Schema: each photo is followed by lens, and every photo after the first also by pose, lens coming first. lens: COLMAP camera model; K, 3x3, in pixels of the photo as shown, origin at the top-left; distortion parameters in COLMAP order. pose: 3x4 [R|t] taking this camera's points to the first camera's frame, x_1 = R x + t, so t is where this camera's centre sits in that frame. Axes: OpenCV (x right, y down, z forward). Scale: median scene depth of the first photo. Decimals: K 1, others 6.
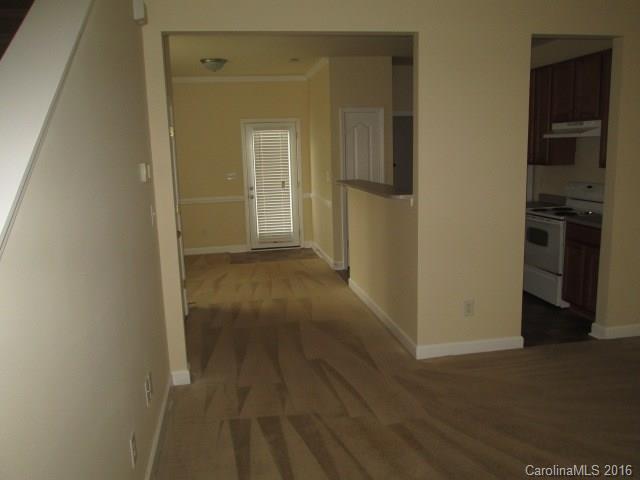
lens RADIAL K [[508.7, 0, 320.0], [0, 508.7, 240.0], [0, 0, 1]] dist [0.032594, -0.140715]
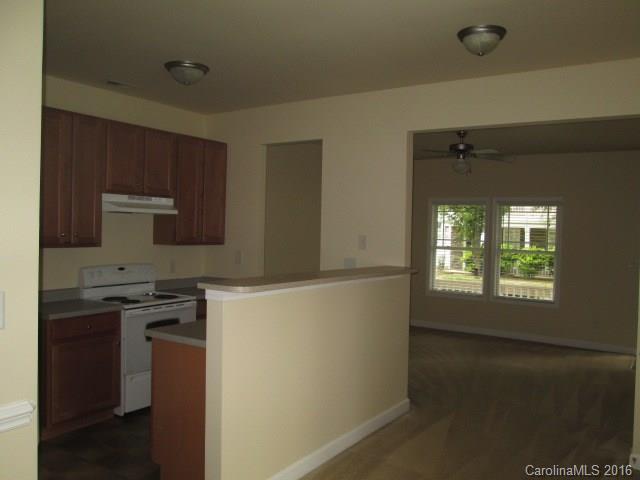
lens RADIAL K [[559.6, 0, 320.0], [0, 559.6, 240.0], [0, 0, 1]] dist [0.035693, 0.006770]
pose [[-0.716764, -0.001254, 0.697315, -0.464921], [0.118314, 0.985281, 0.123386, -0.272396], [-0.687206, 0.170941, -0.706065, 1.684832]]
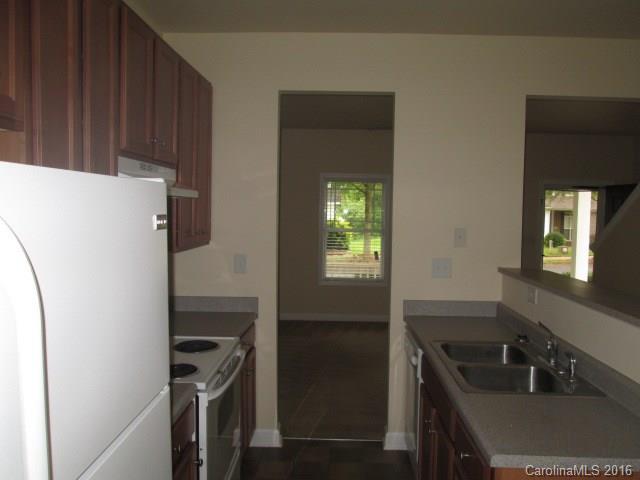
lens RADIAL K [[559.6, 0, 320.0], [0, 559.6, 240.0], [0, 0, 1]] dist [0.035693, 0.006770]
pose [[-0.978589, 0.003053, 0.205804, 0.258827], [0.050121, 0.973326, 0.223885, -0.312786], [-0.199630, 0.229406, -0.952639, 1.679481]]
